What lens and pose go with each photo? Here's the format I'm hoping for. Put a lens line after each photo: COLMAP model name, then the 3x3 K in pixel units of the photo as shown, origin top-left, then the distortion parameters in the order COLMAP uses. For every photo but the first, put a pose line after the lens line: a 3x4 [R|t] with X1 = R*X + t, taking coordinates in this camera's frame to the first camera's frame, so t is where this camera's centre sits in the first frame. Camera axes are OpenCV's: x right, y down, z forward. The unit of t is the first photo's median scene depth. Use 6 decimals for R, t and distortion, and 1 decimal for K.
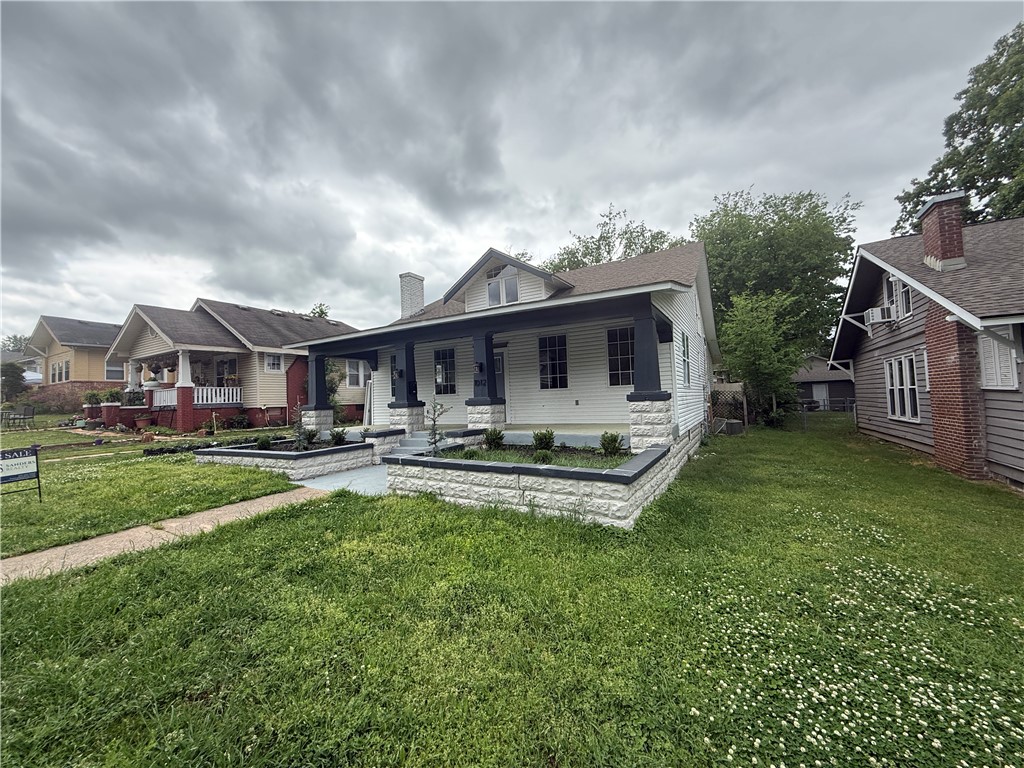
lens RADIAL K [[408.5, 0, 508.9], [0, 408.5, 380.9], [0, 0, 1]] dist [-0.001437, 0.000766]
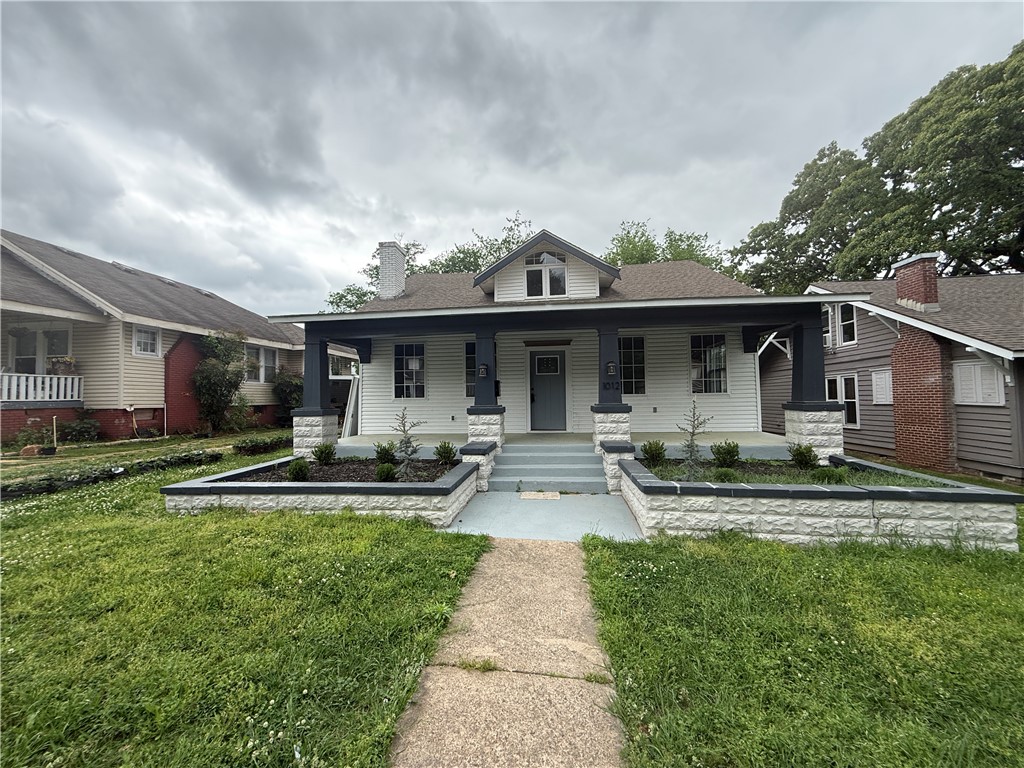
lens RADIAL K [[408.5, 0, 508.8], [0, 408.5, 382.9], [0, 0, 1]] dist [-0.001437, 0.000766]
pose [[0.916890, 0.038117, 0.397316, -0.503456], [-0.037322, 0.999256, -0.009738, 0.012471], [-0.397392, -0.005900, 0.917630, 0.264193]]
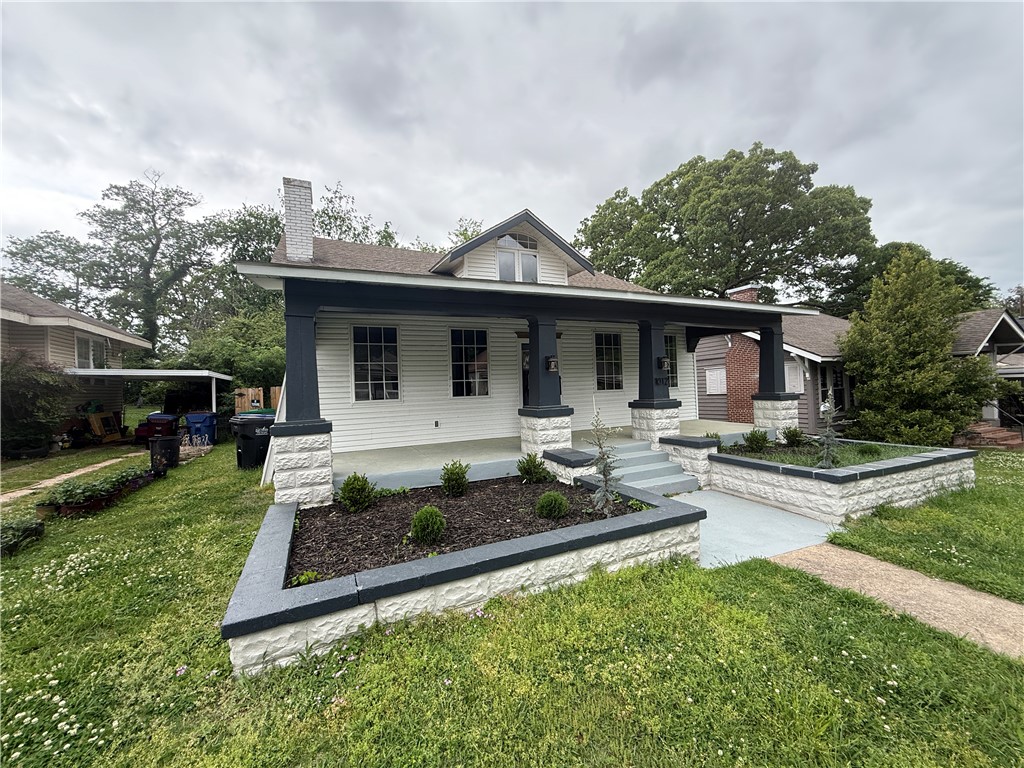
lens RADIAL K [[408.5, 0, 508.5], [0, 408.5, 385.7], [0, 0, 1]] dist [-0.001437, 0.000766]
pose [[0.578720, 0.022832, 0.815207, -0.783045], [-0.022090, 0.999680, -0.012317, 0.026053], [-0.815227, -0.010880, 0.579039, 0.651110]]
